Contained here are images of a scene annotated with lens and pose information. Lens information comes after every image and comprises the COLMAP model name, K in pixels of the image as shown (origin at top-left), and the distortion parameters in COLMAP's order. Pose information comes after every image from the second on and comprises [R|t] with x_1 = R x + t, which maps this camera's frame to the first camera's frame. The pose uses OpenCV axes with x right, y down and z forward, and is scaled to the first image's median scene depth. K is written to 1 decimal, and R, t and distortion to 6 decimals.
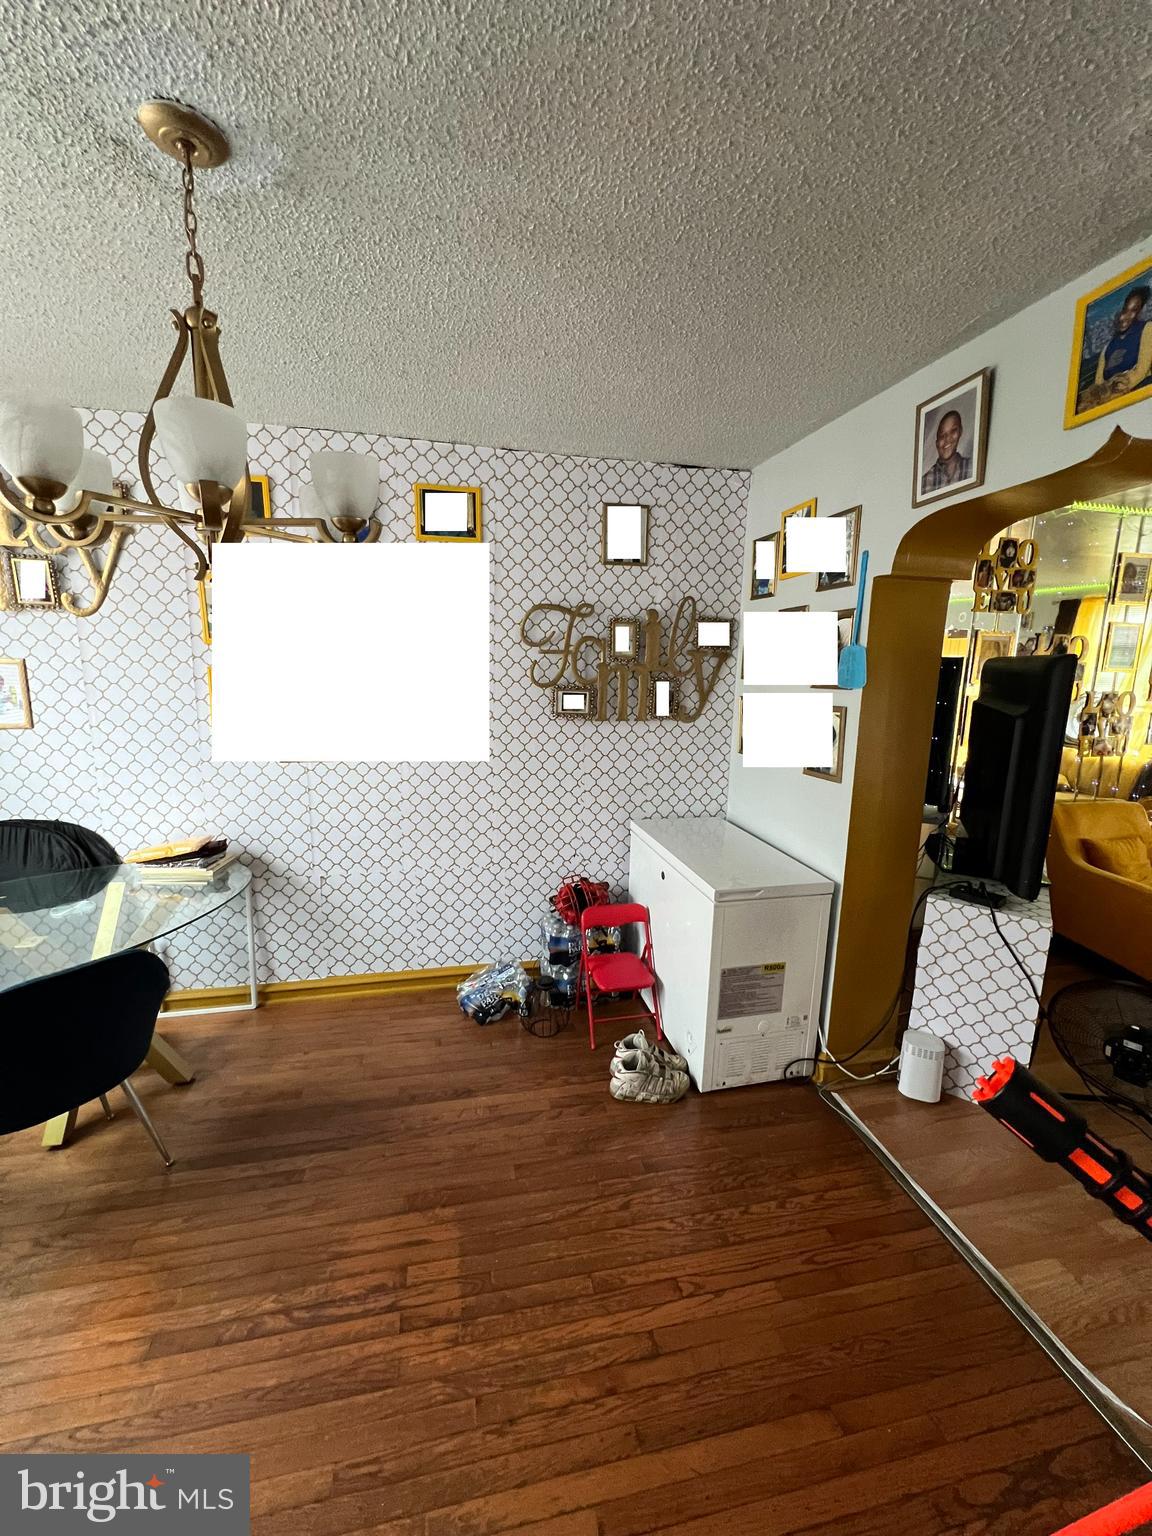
lens RADIAL K [[613.0, 0, 578.7], [0, 613.0, 763.6], [0, 0, 1]] dist [-0.002553, -0.000005]
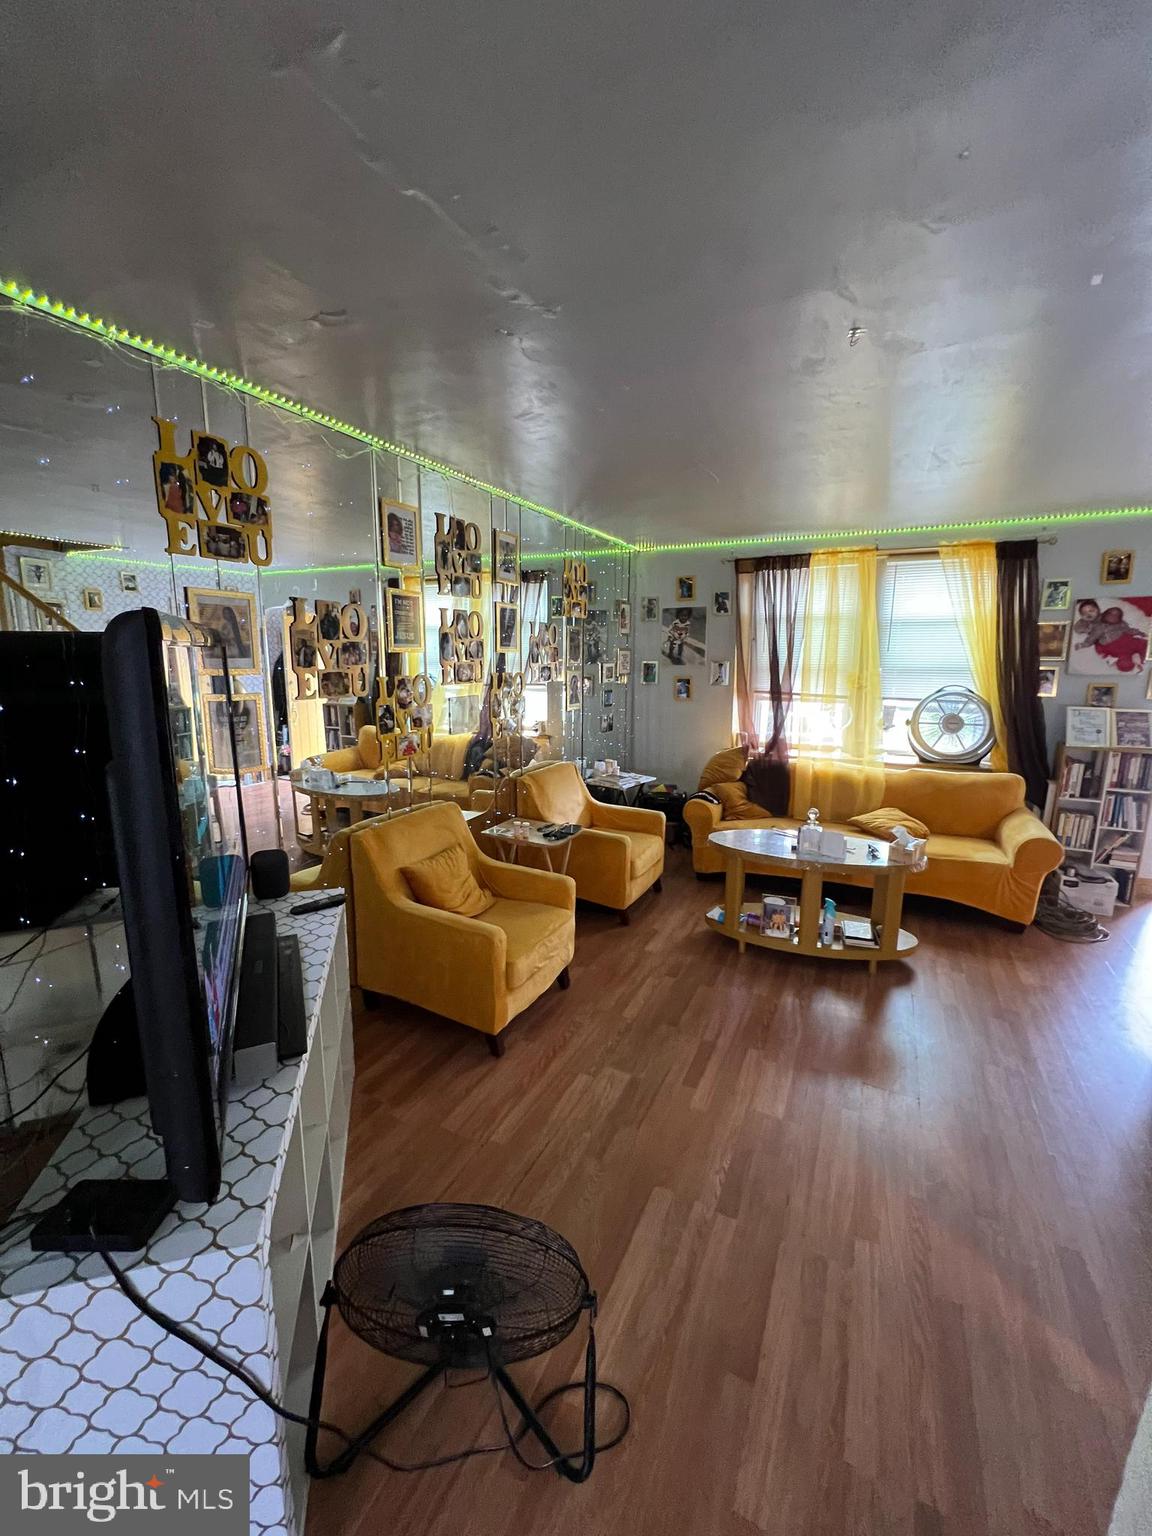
lens RADIAL K [[617.3, 0, 573.3], [0, 617.3, 767.1], [0, 0, 1]] dist [-0.002331, 0.000731]
pose [[0.631044, -0.163597, 0.758300, 0.408836], [0.143018, 0.985289, 0.093551, -0.048272], [-0.762449, 0.049416, 0.645158, 0.340078]]
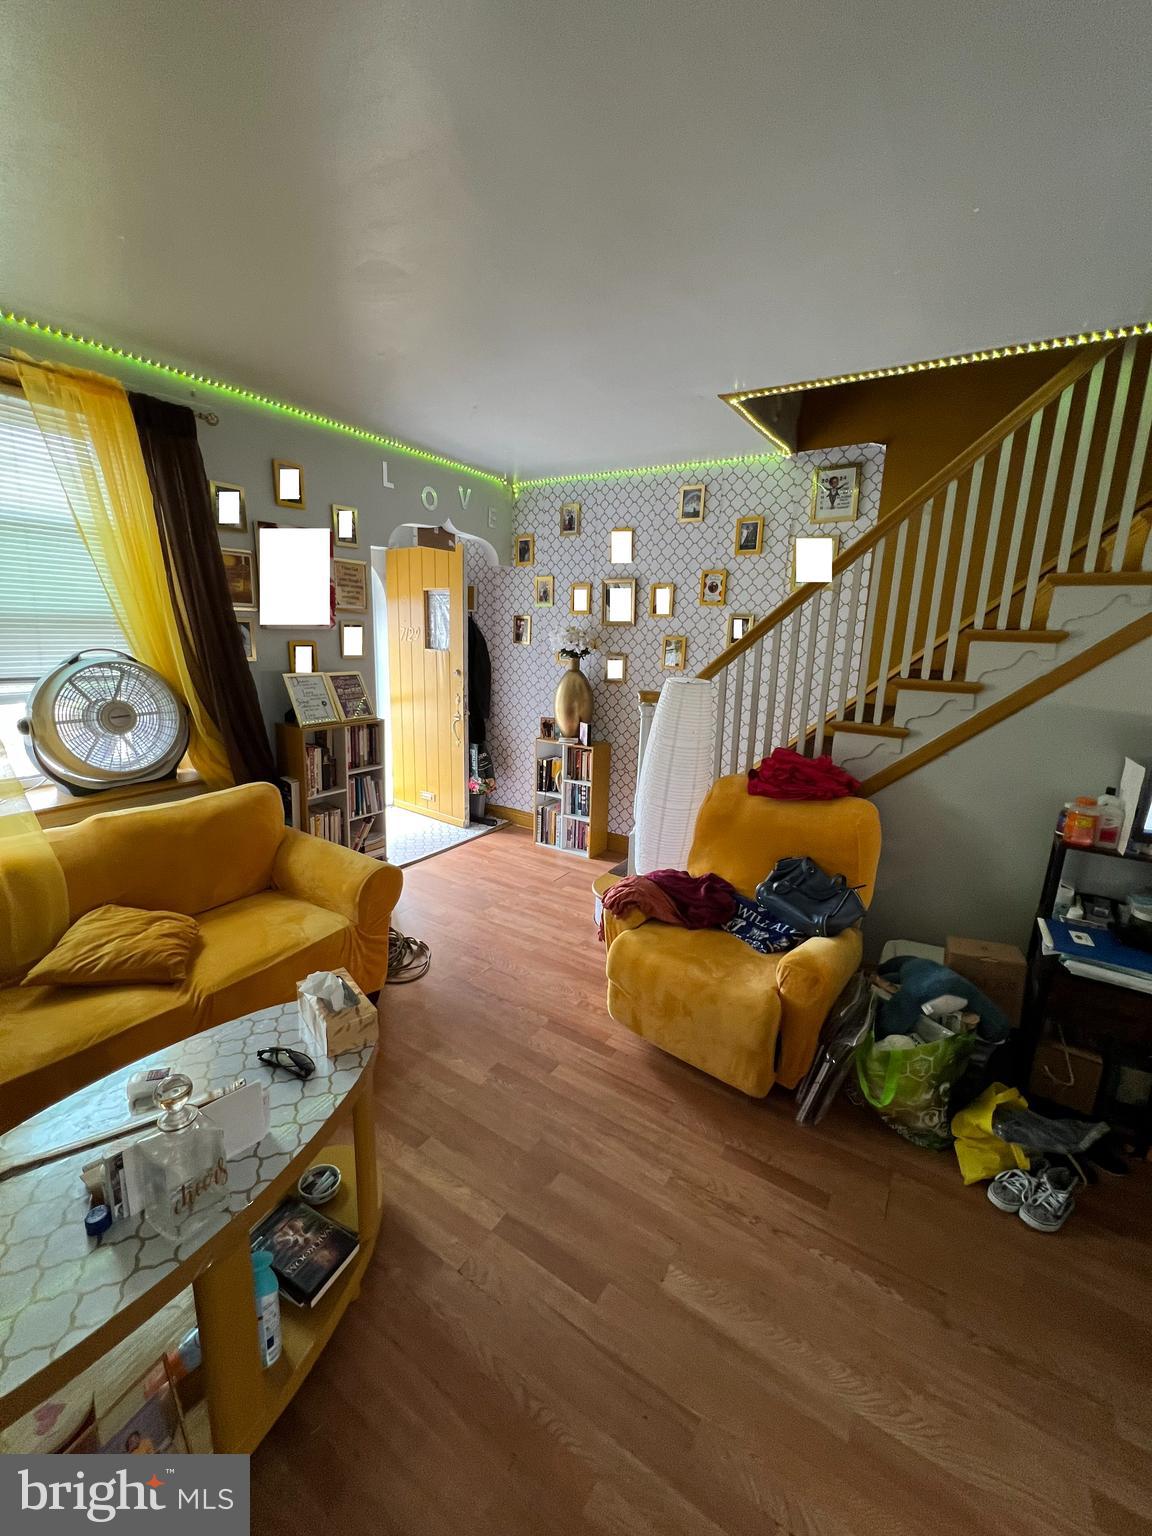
lens RADIAL K [[613.0, 0, 573.3], [0, 613.0, 763.9], [0, 0, 1]] dist [-0.002553, -0.000005]
pose [[-0.701862, -0.205739, 0.681954, 1.047496], [0.065013, 0.934881, 0.348956, -0.070752], [-0.709340, 0.289255, -0.642782, 0.677798]]
